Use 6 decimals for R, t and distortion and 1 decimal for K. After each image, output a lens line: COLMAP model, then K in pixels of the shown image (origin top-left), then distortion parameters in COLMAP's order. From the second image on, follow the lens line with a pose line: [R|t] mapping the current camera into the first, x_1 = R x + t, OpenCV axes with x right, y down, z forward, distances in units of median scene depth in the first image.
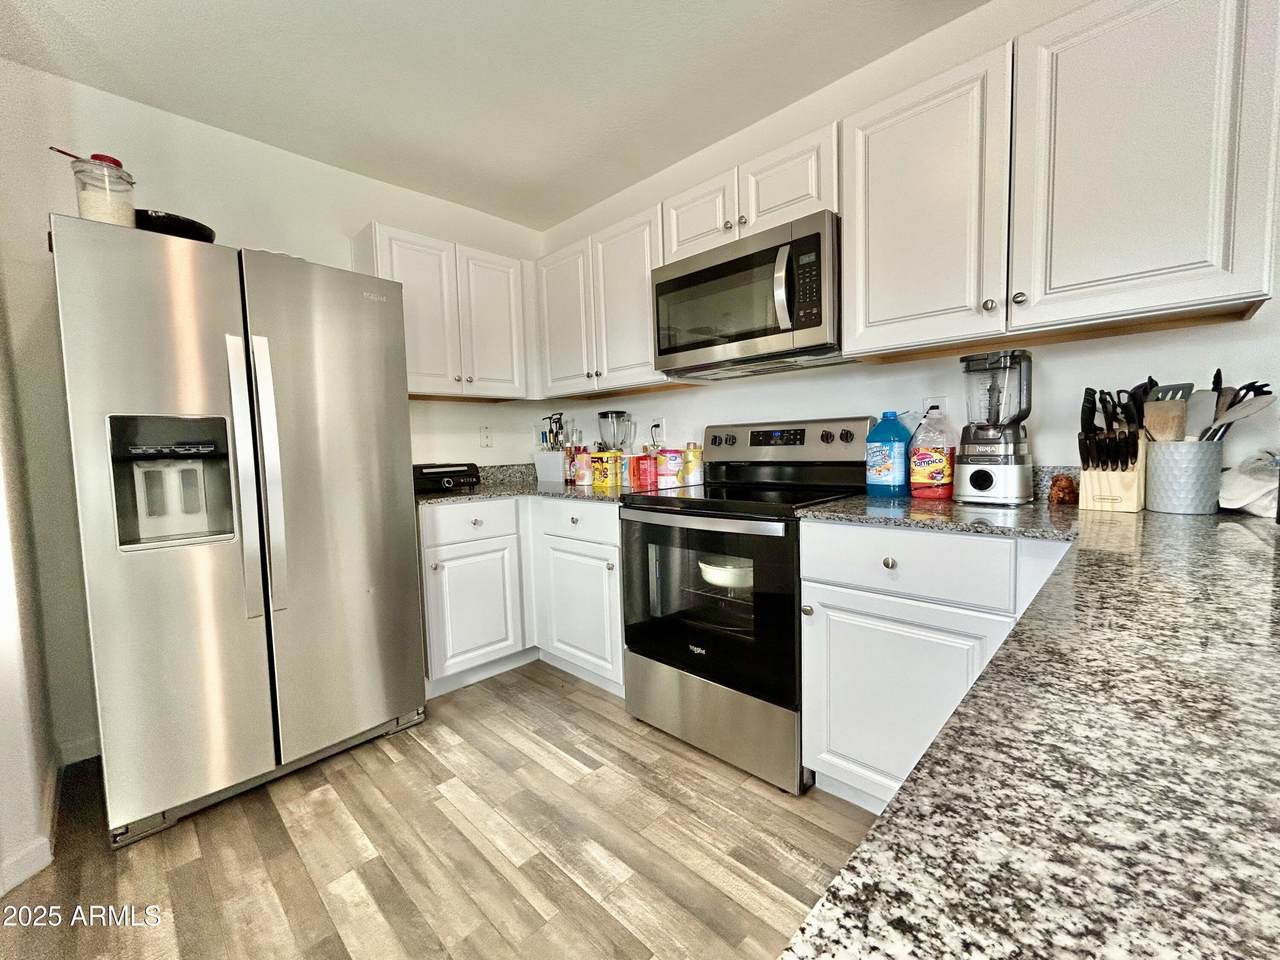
lens RADIAL K [[522.8, 0, 640.8], [0, 522.8, 475.3], [0, 0, 1]] dist [-0.002184, -0.000366]
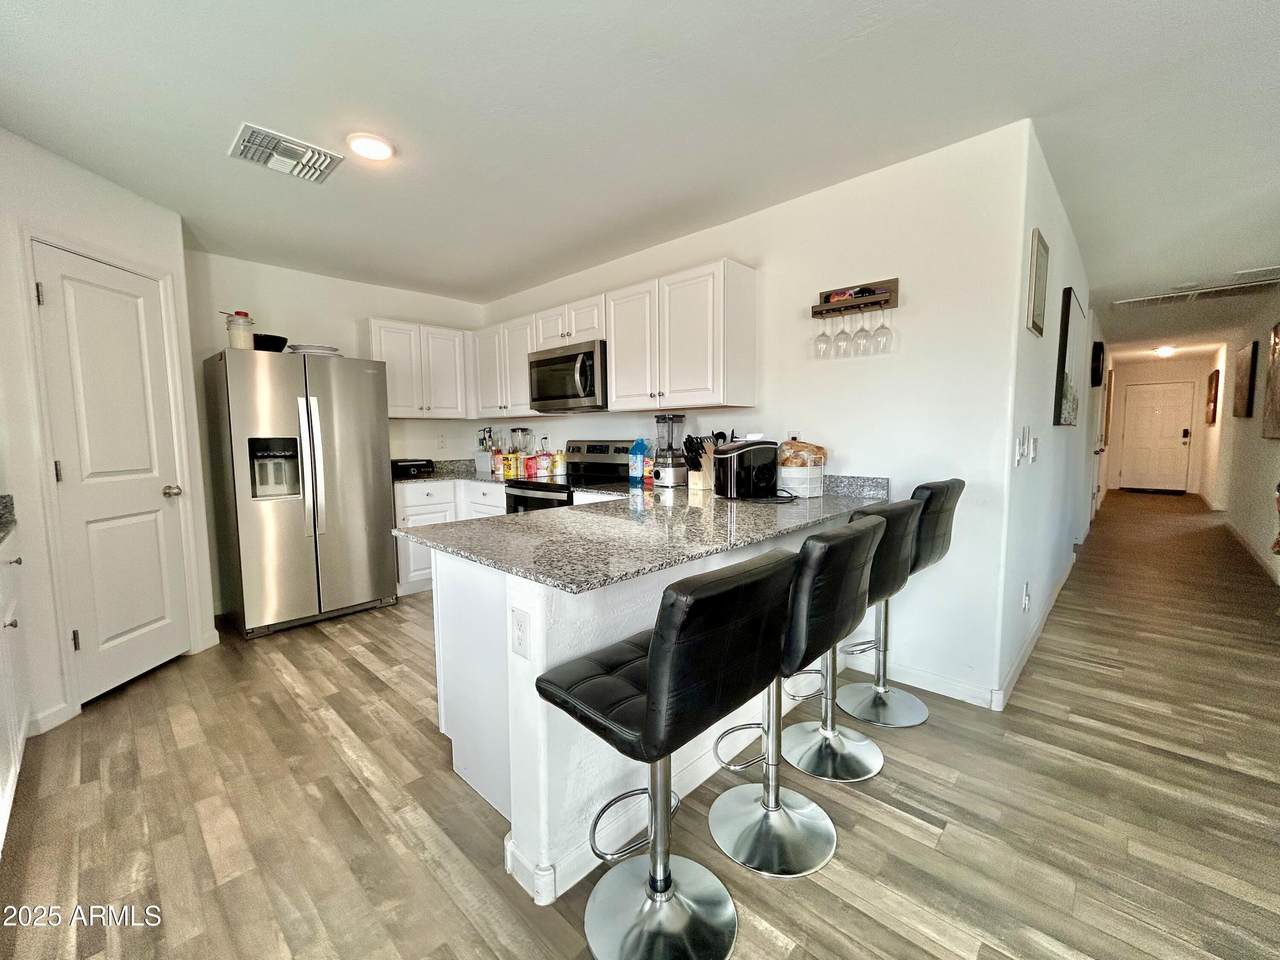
lens RADIAL K [[522.8, 0, 638.7], [0, 522.8, 477.7], [0, 0, 1]] dist [-0.002184, -0.000366]
pose [[0.999755, 0.018233, 0.012538, 0.382310], [-0.018499, 0.999600, 0.021412, -0.016266], [-0.012142, -0.021639, 0.999692, -0.783498]]
